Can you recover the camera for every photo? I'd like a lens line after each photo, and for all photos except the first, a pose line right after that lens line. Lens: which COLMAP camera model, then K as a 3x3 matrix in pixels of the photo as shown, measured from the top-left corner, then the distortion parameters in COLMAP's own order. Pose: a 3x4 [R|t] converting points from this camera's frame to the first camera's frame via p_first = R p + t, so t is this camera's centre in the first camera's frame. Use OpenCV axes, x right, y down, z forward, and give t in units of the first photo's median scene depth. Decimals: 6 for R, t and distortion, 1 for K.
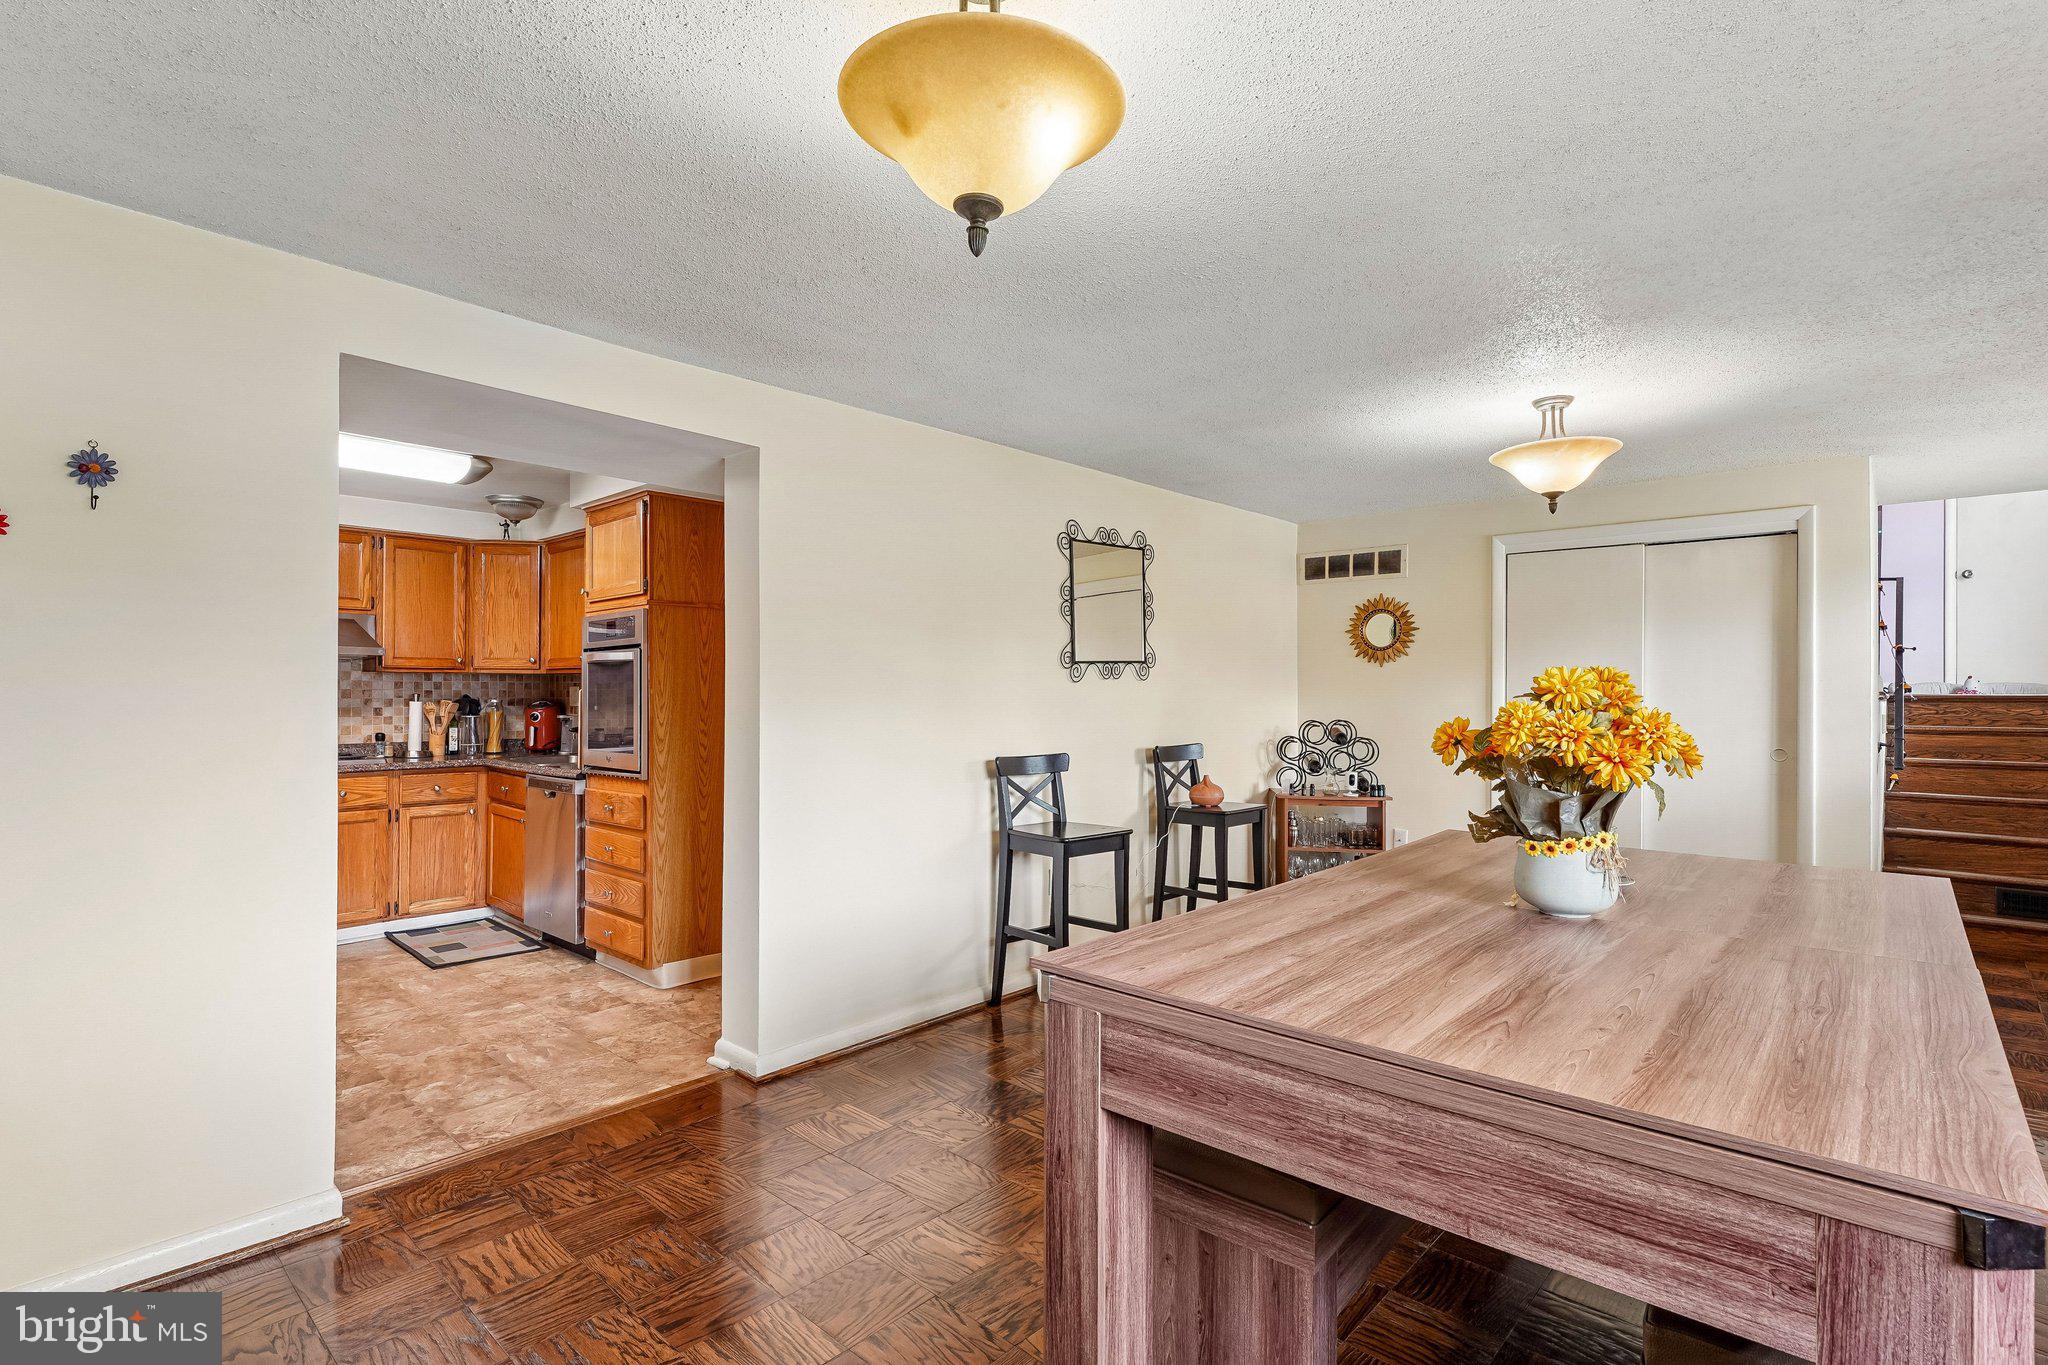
lens RADIAL K [[982.6, 0, 1046.3], [0, 982.6, 672.8], [0, 0, 1]] dist [-0.001102, -0.000172]
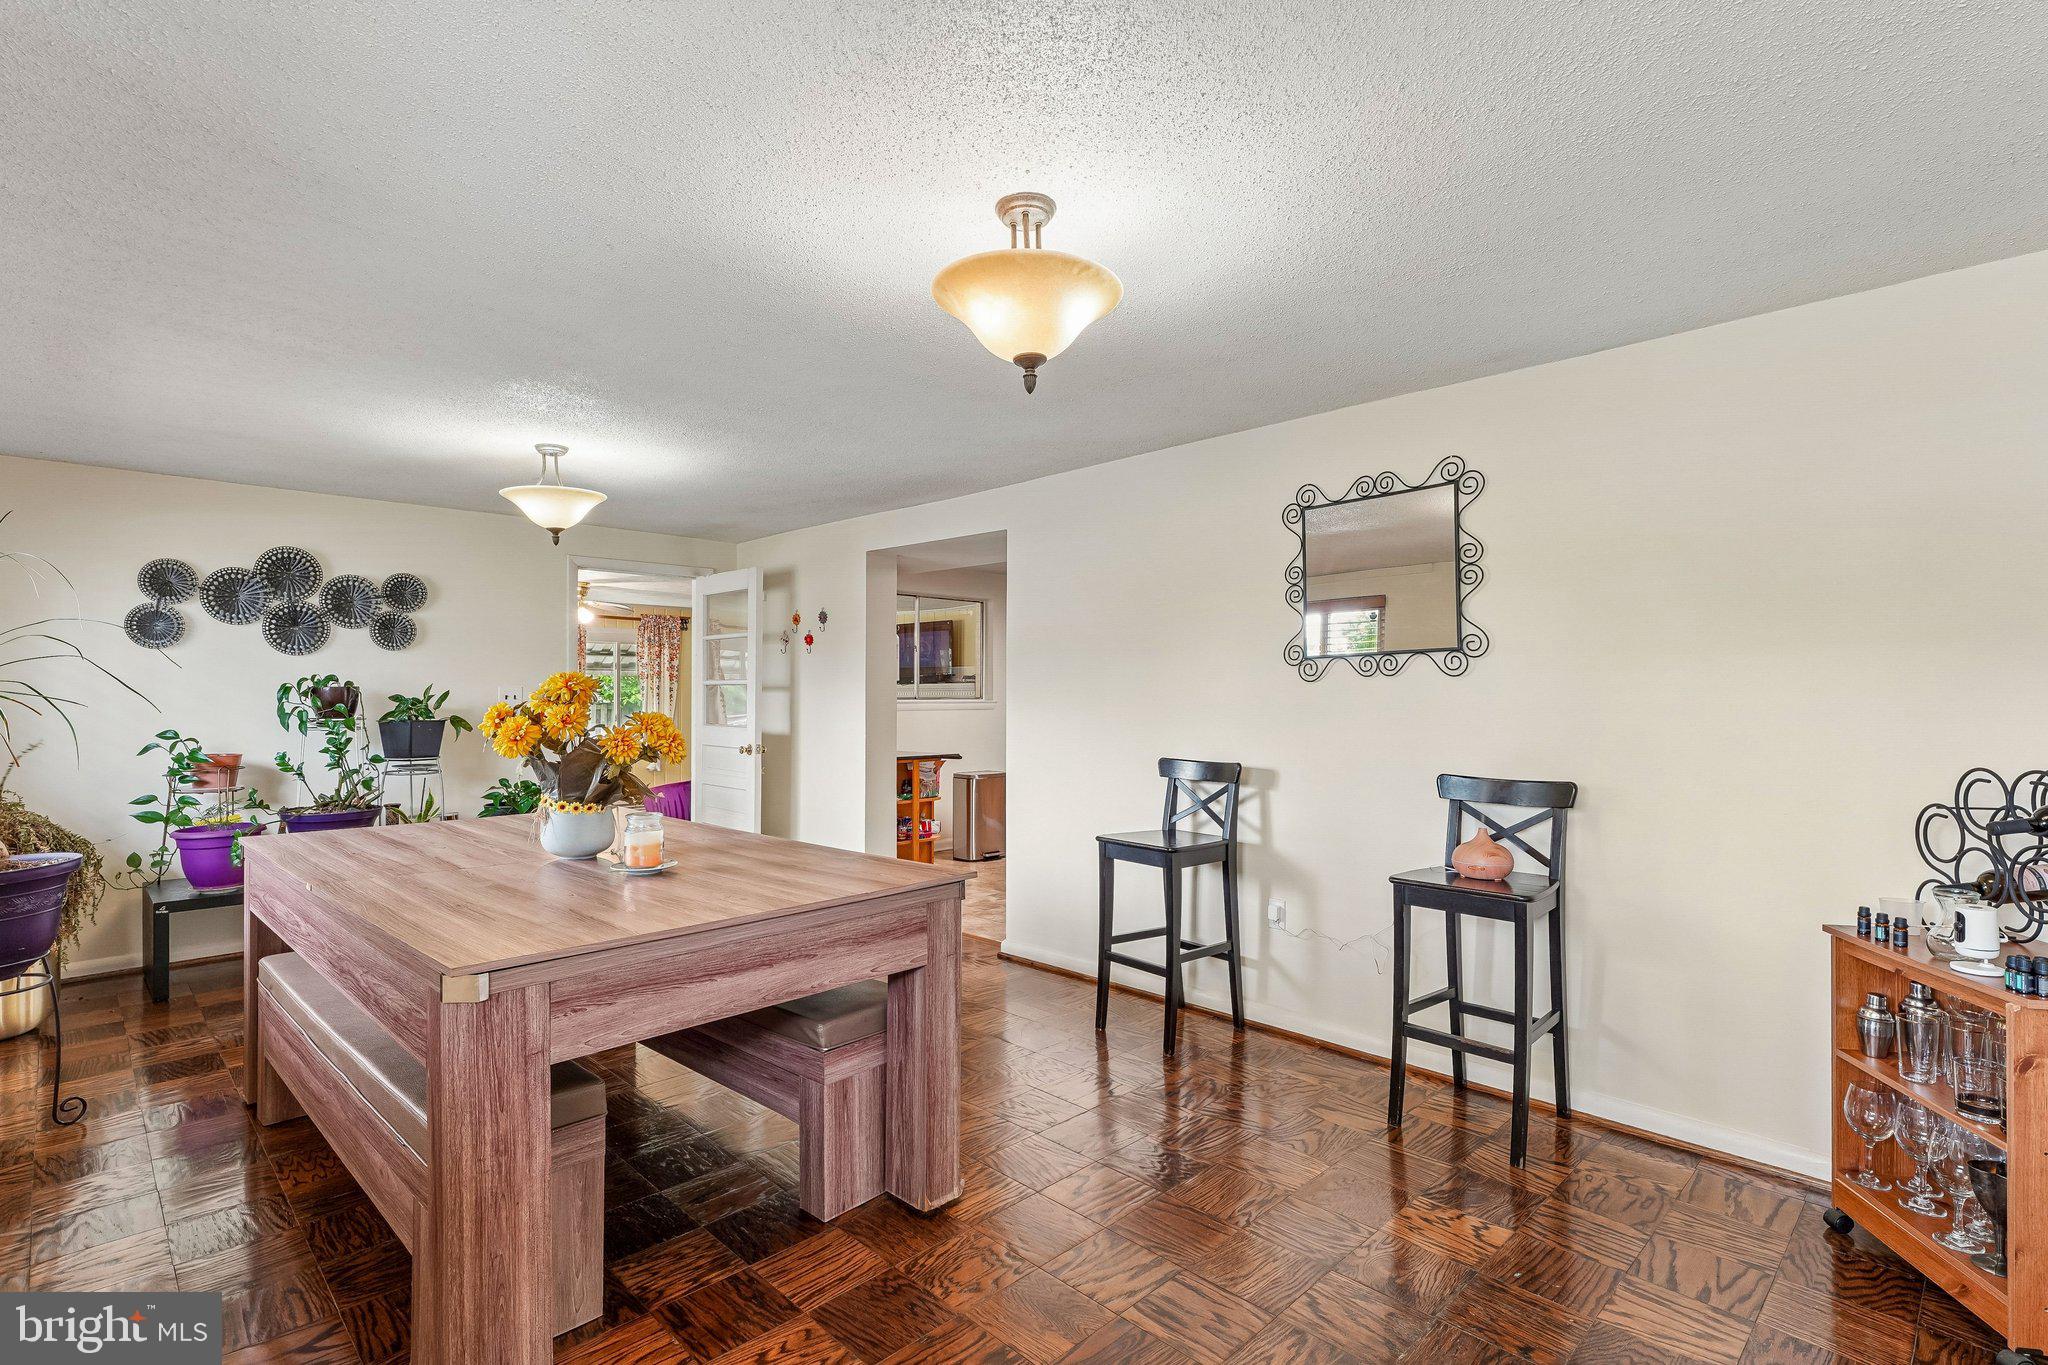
lens RADIAL K [[977.9, 0, 1010.5], [0, 977.9, 688.4], [0, 0, 1]] dist [0.000030, -0.000757]
pose [[-0.029815, -0.000148, -0.999555, 0.805850], [0.021782, 0.999762, -0.000798, 0.010381], [0.999318, -0.021796, -0.029804, 0.734222]]
